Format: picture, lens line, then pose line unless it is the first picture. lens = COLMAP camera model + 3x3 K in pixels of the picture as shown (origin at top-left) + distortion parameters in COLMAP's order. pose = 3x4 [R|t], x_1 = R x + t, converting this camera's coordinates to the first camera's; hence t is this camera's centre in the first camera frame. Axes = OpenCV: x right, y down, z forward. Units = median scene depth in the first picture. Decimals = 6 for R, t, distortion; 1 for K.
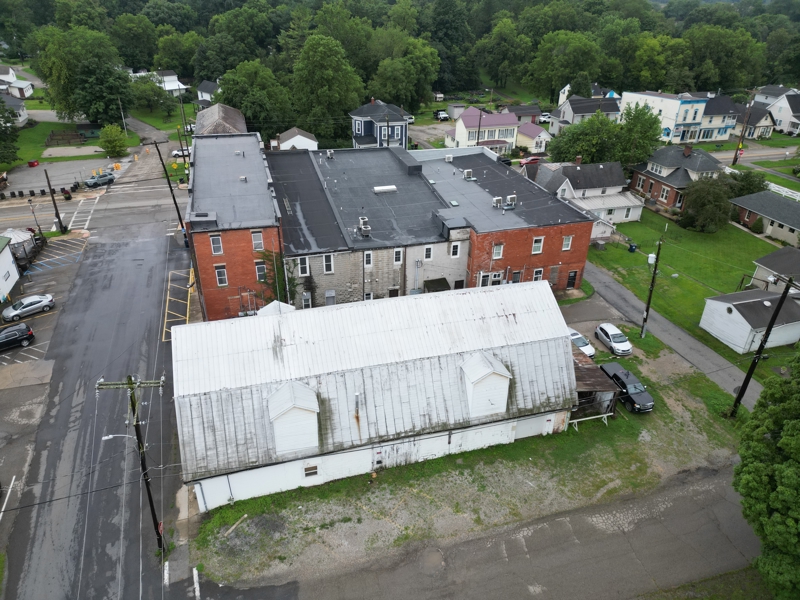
lens RADIAL K [[558.0, 0, 399.8], [0, 558.0, 298.7], [0, 0, 1]] dist [0.079131, -0.077024]
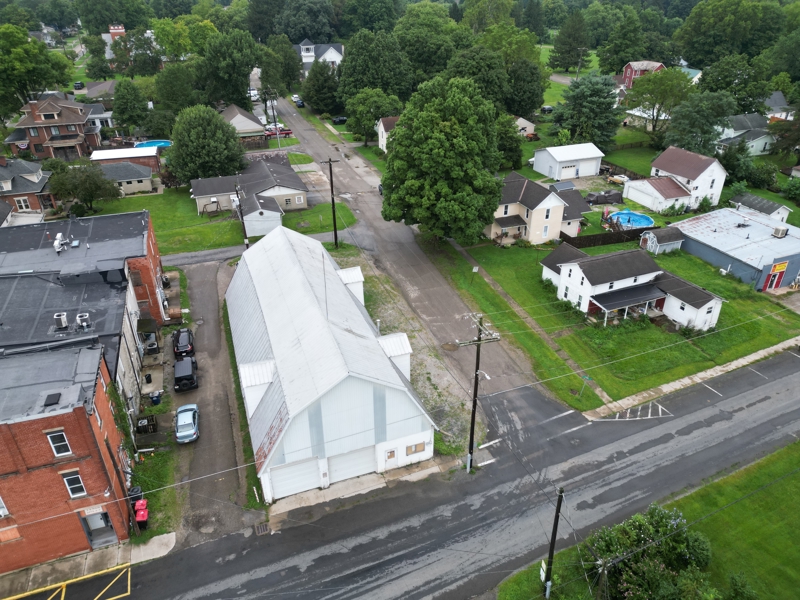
lens RADIAL K [[558.0, 0, 399.8], [0, 558.0, 298.7], [0, 0, 1]] dist [0.079131, -0.077024]
pose [[-0.065961, -0.505923, 0.860053, -0.816828], [0.489569, 0.734646, 0.469700, -0.320506], [-0.869466, 0.452037, 0.199226, 0.448170]]
